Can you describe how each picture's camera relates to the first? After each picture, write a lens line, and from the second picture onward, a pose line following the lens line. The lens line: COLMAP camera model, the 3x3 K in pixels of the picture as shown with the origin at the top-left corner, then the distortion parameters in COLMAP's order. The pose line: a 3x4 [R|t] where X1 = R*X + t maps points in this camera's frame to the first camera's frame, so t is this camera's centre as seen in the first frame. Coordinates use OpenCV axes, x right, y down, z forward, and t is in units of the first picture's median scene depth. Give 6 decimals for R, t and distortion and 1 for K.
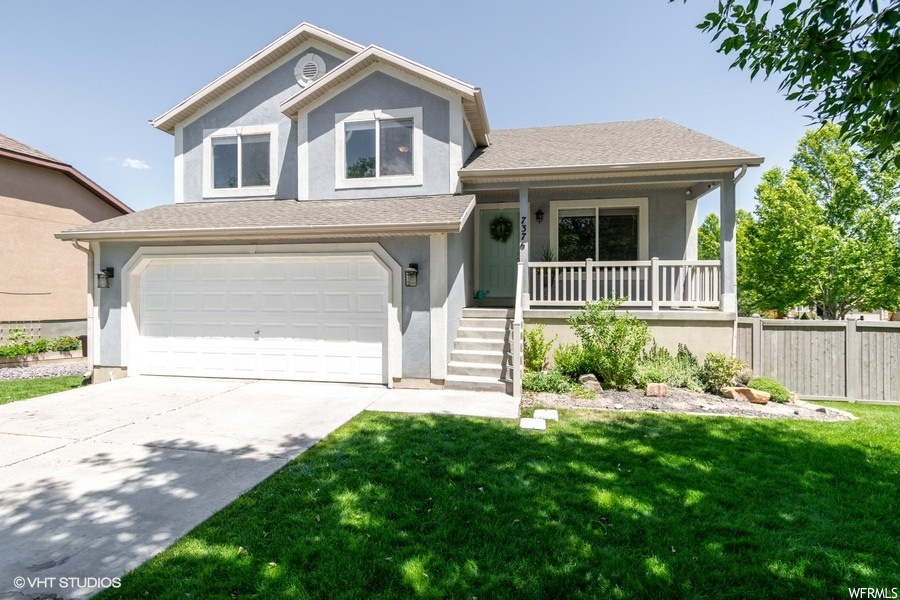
lens RADIAL K [[438.4, 0, 450.0], [0, 438.4, 300.0], [0, 0, 1]] dist [-0.001044, -0.000277]
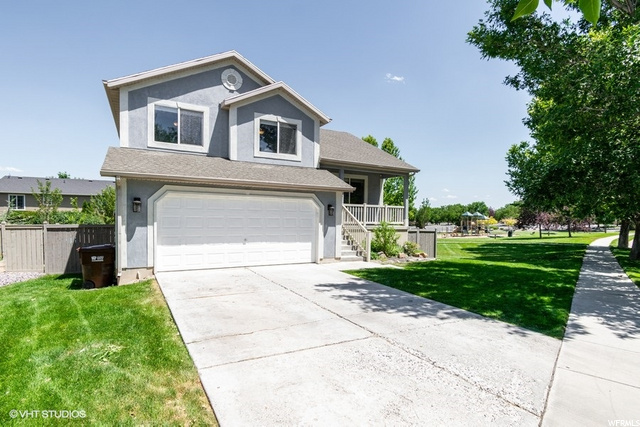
lens RADIAL K [[312.1, 0, 319.7], [0, 312.1, 229.9], [0, 0, 1]] dist [-0.000284, -0.000106]
pose [[0.784571, -0.014455, 0.619870, -0.861145], [-0.006861, 0.999465, 0.031991, -0.006356], [-0.620001, -0.029352, 0.784052, -0.134187]]
